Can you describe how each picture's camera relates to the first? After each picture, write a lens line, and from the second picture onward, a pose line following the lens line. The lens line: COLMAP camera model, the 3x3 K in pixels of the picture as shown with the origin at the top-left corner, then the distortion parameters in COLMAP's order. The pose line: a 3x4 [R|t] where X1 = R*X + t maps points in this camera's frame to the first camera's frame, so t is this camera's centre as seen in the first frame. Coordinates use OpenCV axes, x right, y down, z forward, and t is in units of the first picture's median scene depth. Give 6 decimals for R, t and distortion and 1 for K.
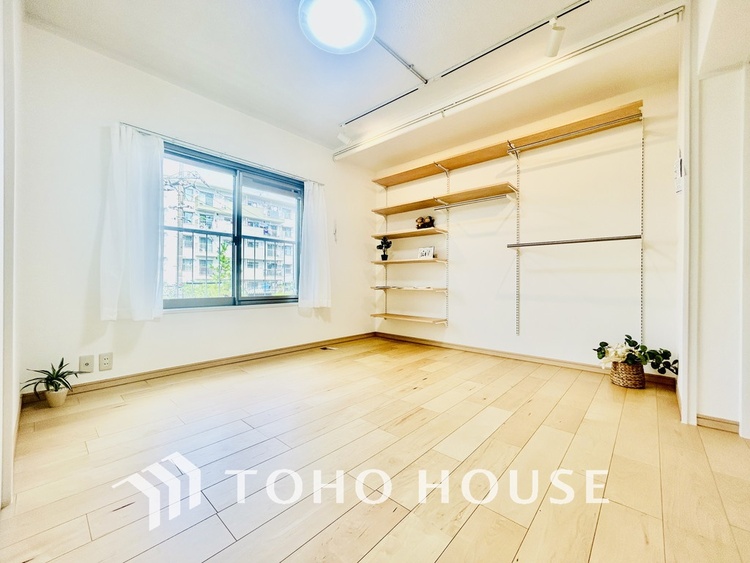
lens RADIAL K [[302.5, 0, 373.7], [0, 302.5, 281.2], [0, 0, 1]] dist [-0.008887, 0.000533]
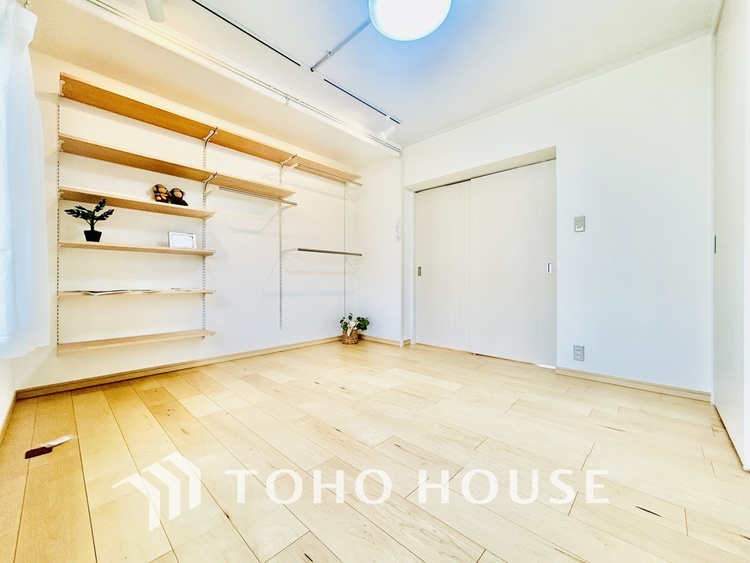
lens RADIAL K [[302.5, 0, 373.5], [0, 302.5, 281.3], [0, 0, 1]] dist [-0.008887, 0.000533]
pose [[0.024268, -0.008079, 0.999673, -0.607057], [-0.002969, 0.999962, 0.008153, -0.006261], [-0.999701, -0.003166, 0.024243, 0.618381]]
